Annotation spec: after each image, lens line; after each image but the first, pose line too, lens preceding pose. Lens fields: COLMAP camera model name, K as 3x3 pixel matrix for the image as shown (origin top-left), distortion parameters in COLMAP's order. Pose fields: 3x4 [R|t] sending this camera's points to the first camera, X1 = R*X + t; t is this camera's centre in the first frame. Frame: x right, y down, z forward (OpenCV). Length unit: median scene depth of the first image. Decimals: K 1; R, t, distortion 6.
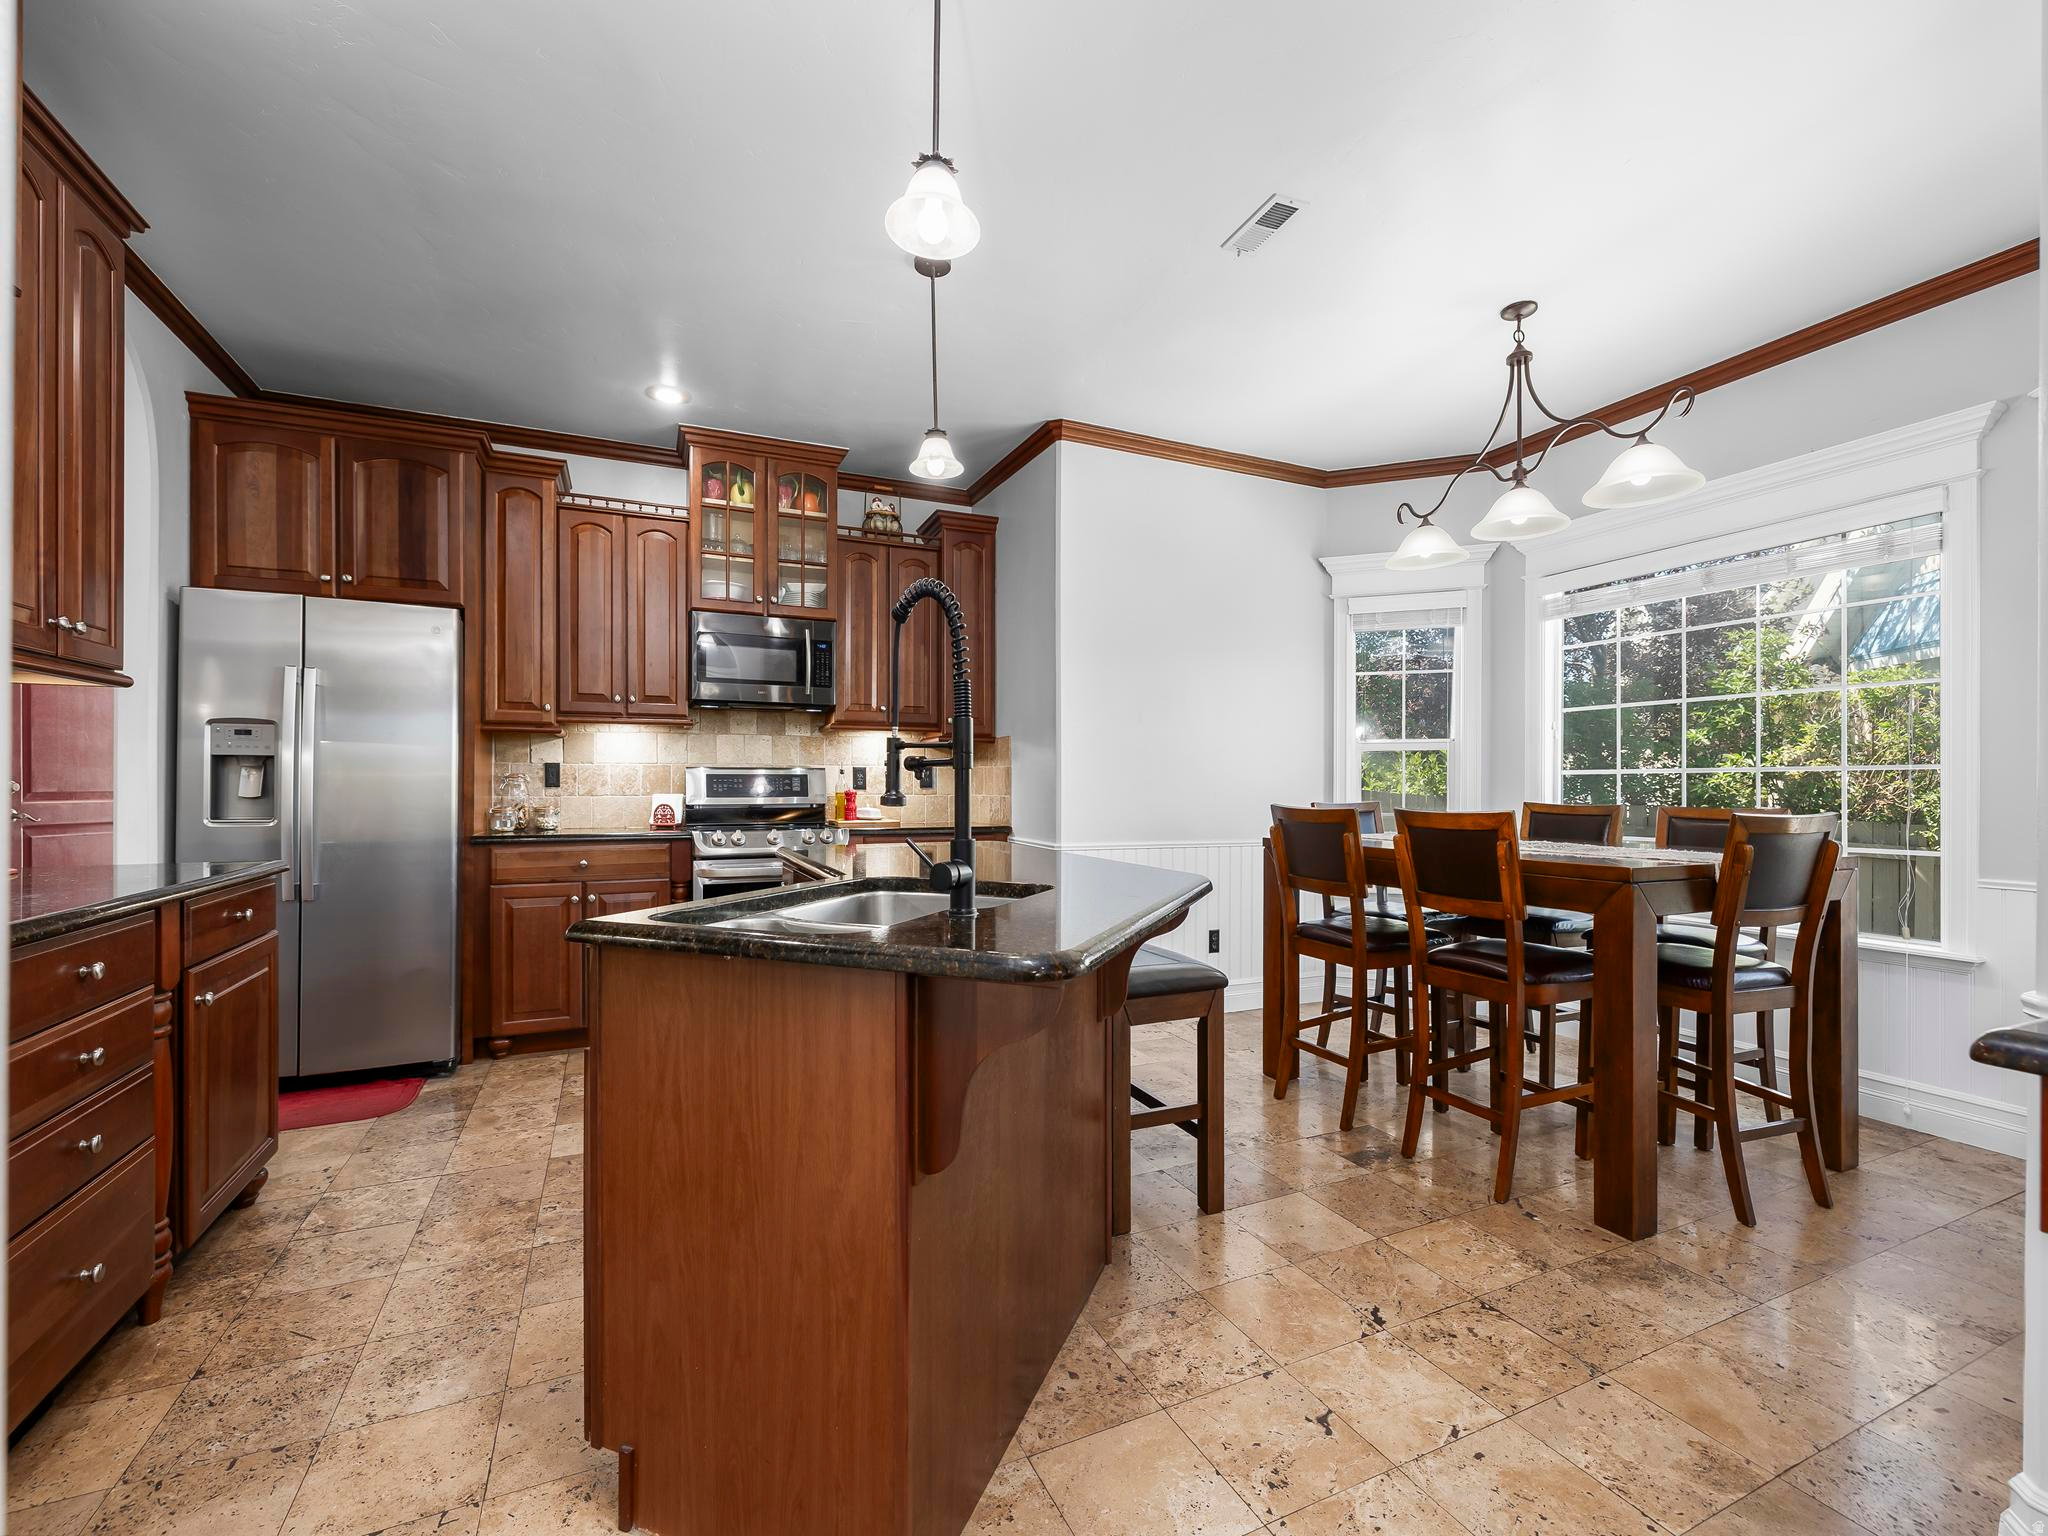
lens RADIAL K [[872.2, 0, 1013.9], [0, 872.2, 782.0], [0, 0, 1]] dist [0.002930, -0.000651]
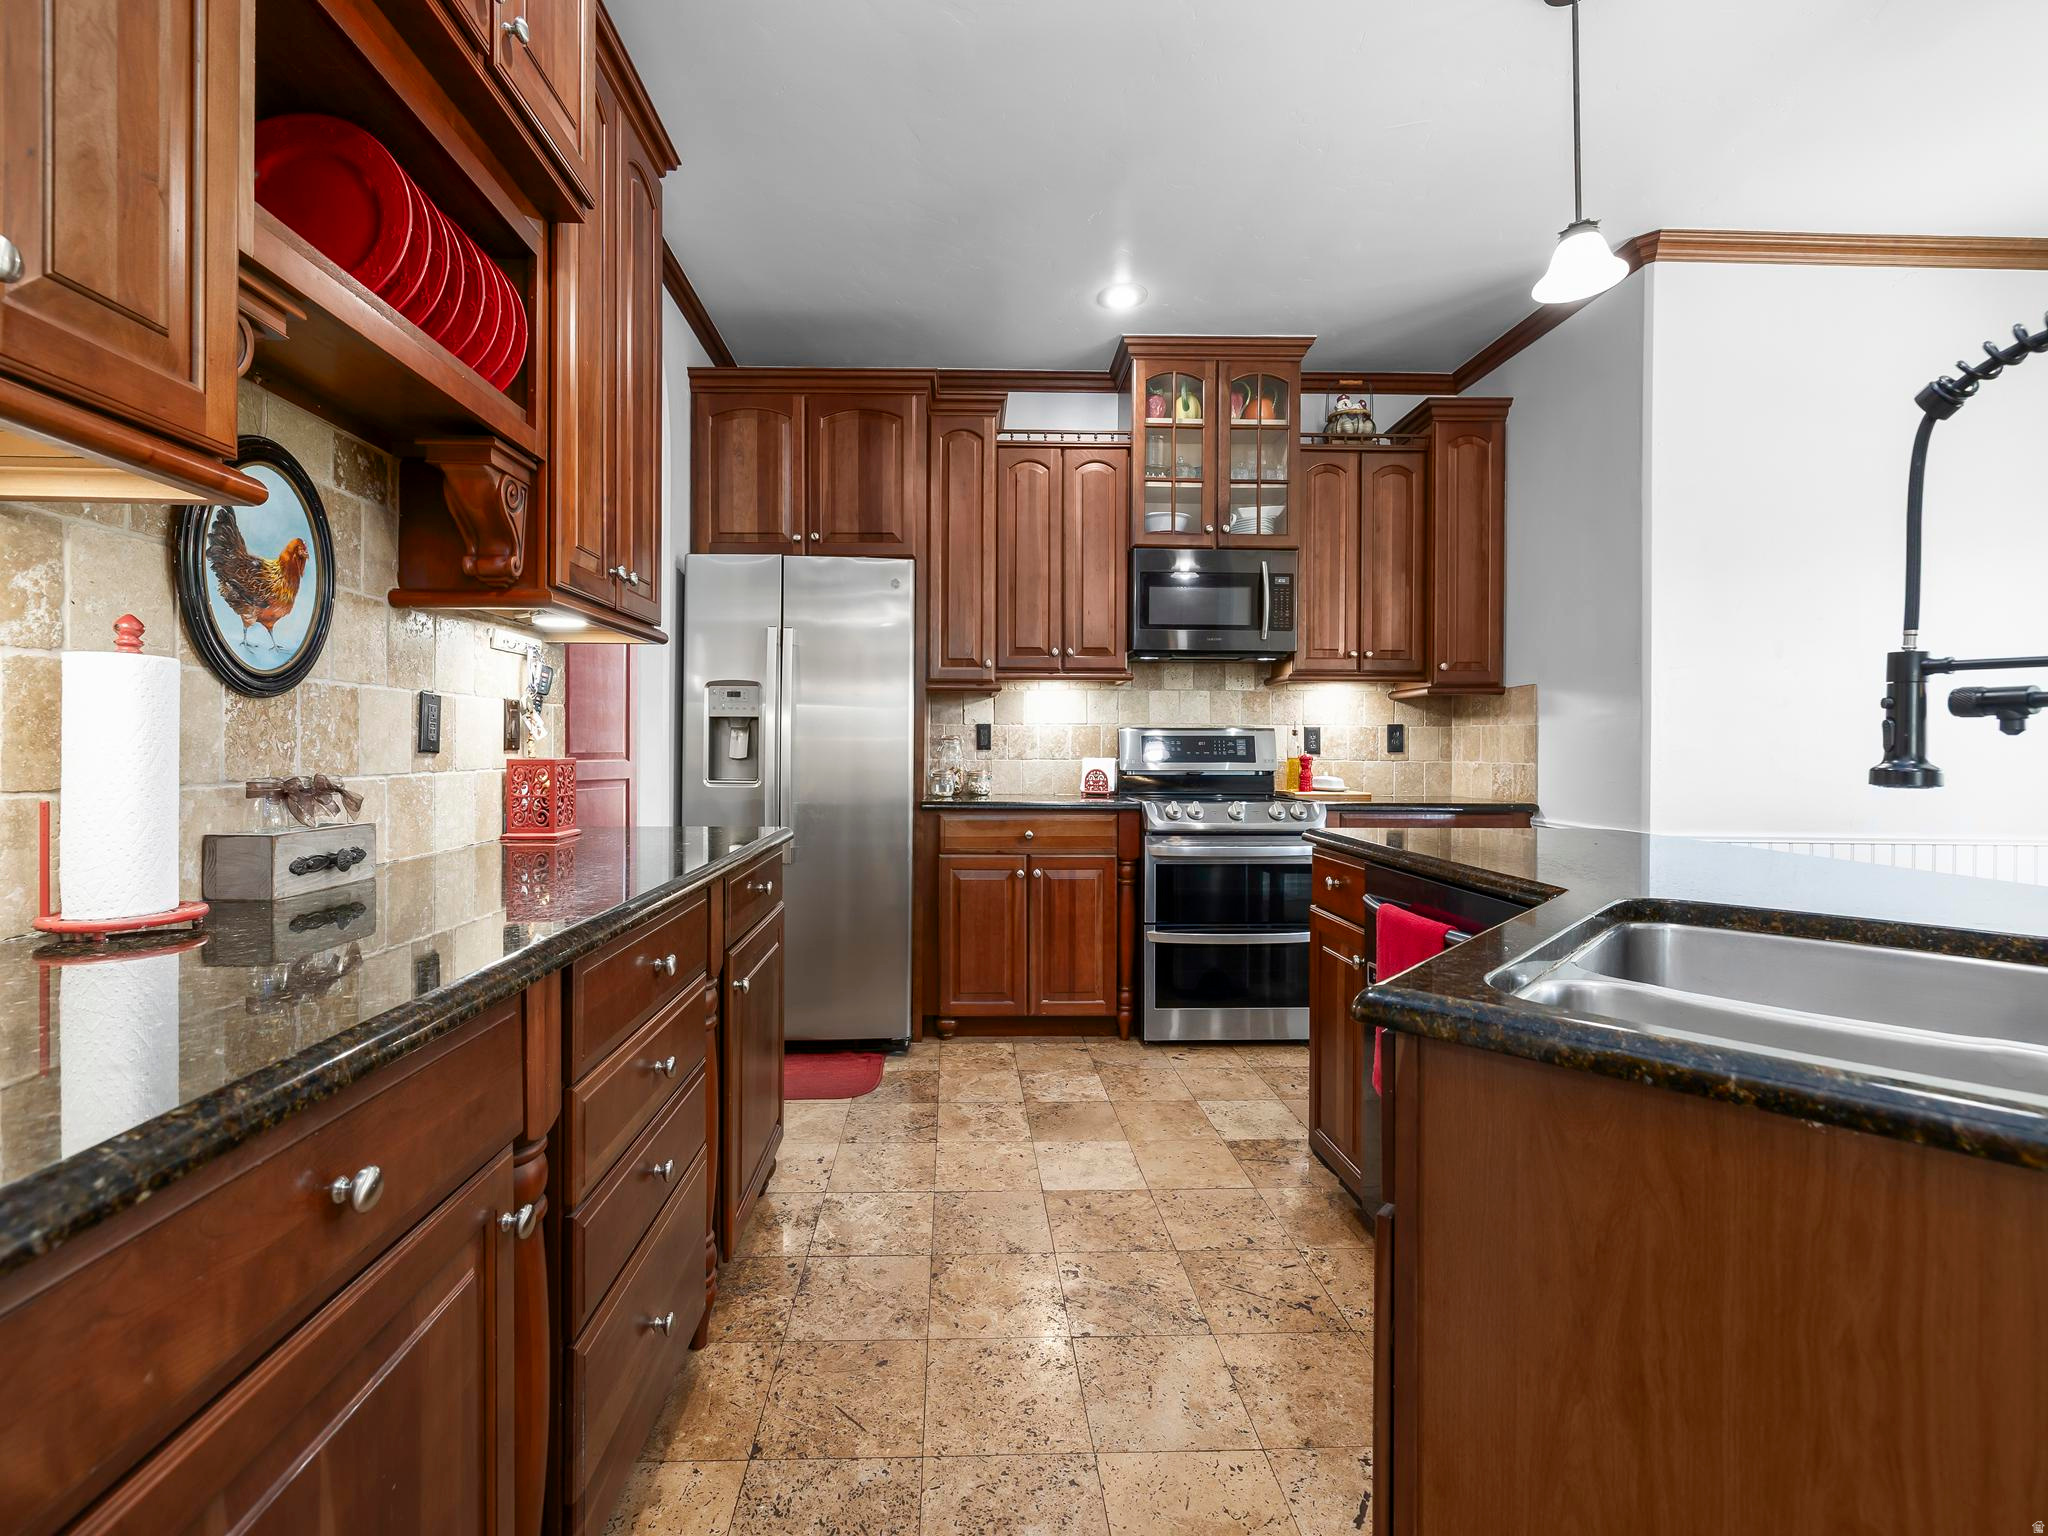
lens RADIAL K [[872.2, 0, 978.1], [0, 872.2, 750.9], [0, 0, 1]] dist [0.002930, -0.000651]
pose [[0.923834, 0.004611, -0.382766, -0.189605], [-0.002830, 0.999982, 0.005217, 0.002334], [0.382784, -0.003736, 0.923831, 0.141519]]
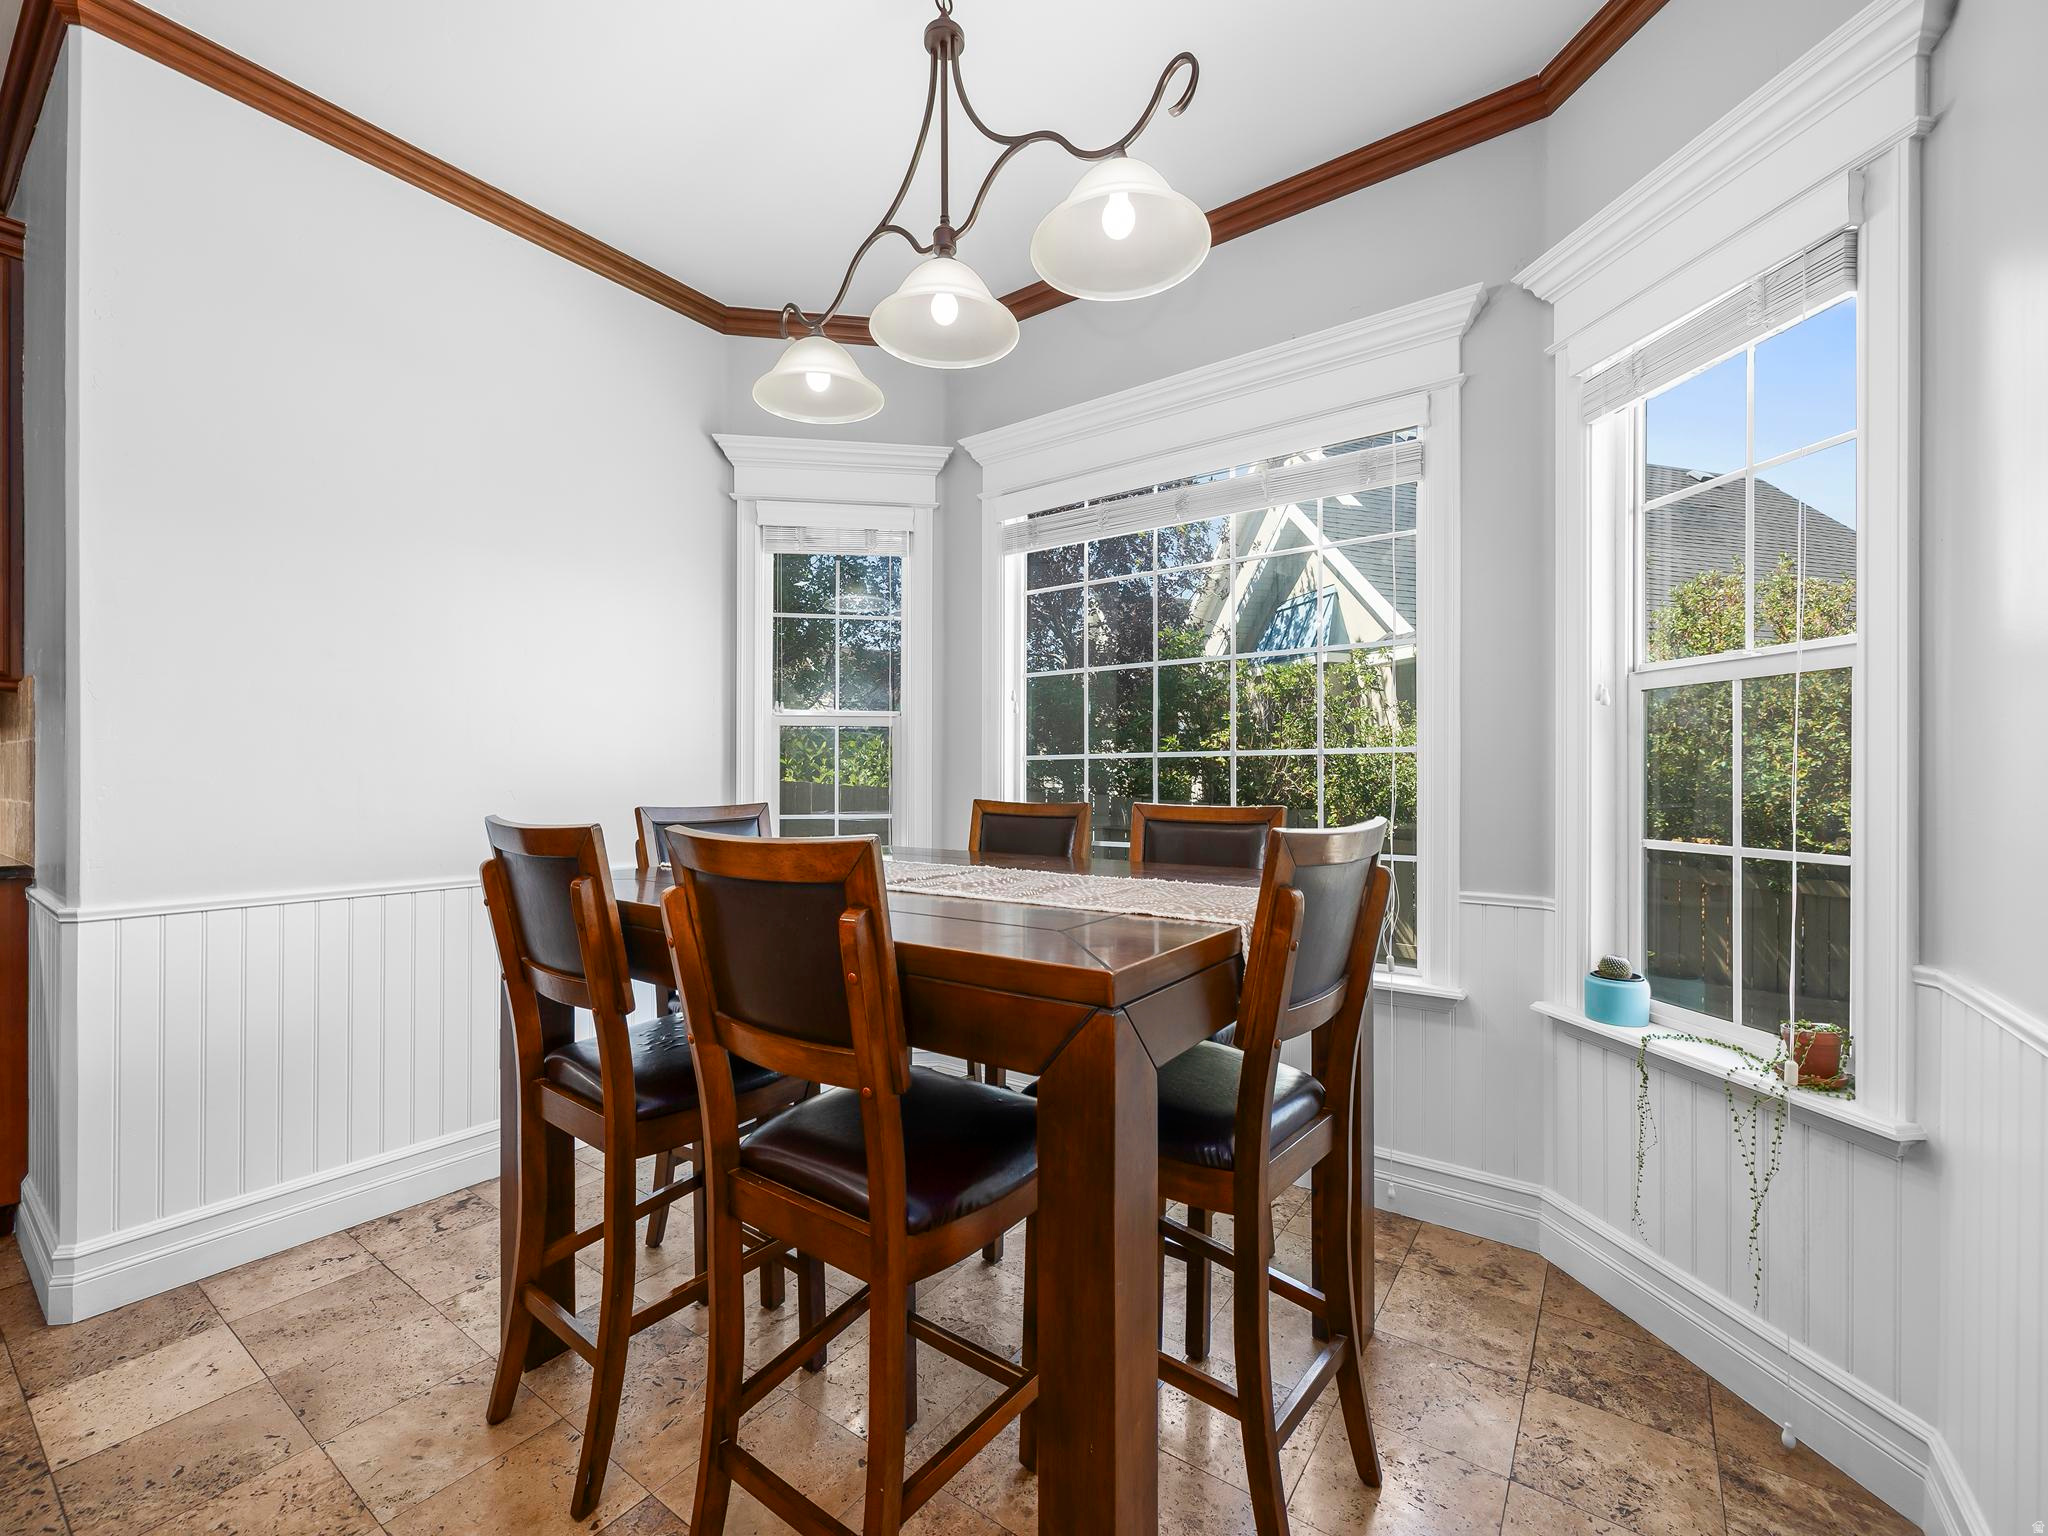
lens RADIAL K [[872.2, 0, 1006.4], [0, 872.2, 772.8], [0, 0, 1]] dist [0.002930, -0.000651]
pose [[0.870872, -0.000773, 0.491509, 0.262406], [0.001285, 0.999999, -0.000703, 0.001452], [-0.491508, 0.001244, 0.870872, 0.378698]]
